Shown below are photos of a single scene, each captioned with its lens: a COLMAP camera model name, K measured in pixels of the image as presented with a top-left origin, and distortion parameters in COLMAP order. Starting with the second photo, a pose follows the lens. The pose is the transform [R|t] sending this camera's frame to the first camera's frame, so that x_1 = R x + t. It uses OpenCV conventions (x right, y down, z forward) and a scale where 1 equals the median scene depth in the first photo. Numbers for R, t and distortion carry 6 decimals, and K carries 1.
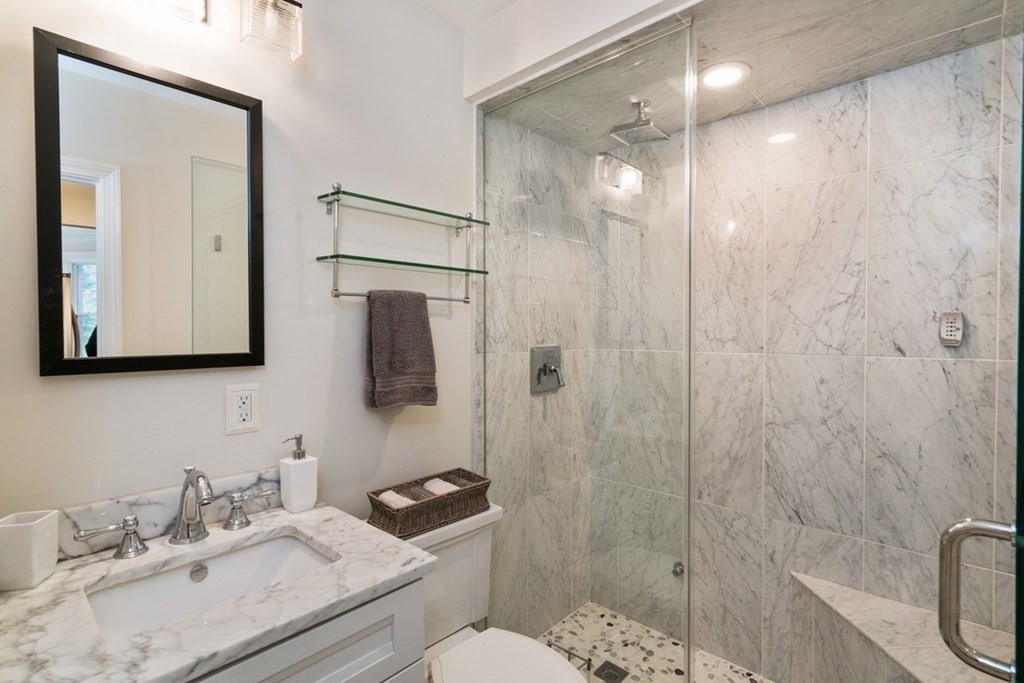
lens RADIAL K [[487.6, 0, 496.2], [0, 487.6, 340.8], [0, 0, 1]] dist [-0.003142, 0.003531]
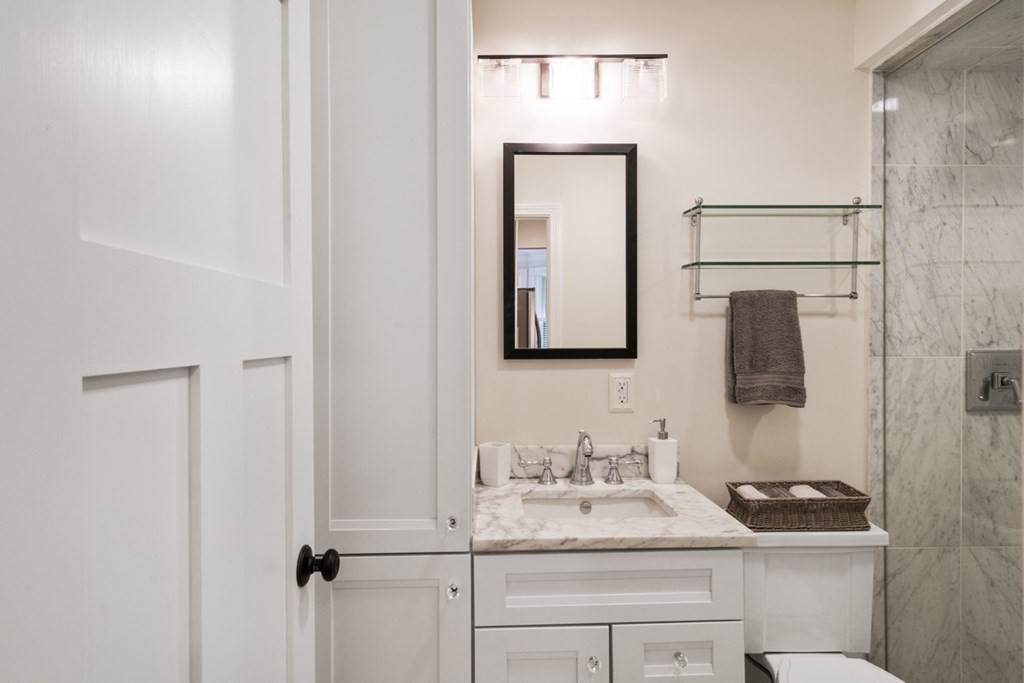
lens RADIAL K [[560.2, 0, 511.7], [0, 560.2, 340.1], [0, 0, 1]] dist [0.006508, 0.003423]
pose [[0.715586, 0.004395, -0.698511, 0.249077], [-0.011613, 0.999917, -0.005605, 0.013565], [0.698428, 0.012123, 0.715577, -0.202058]]
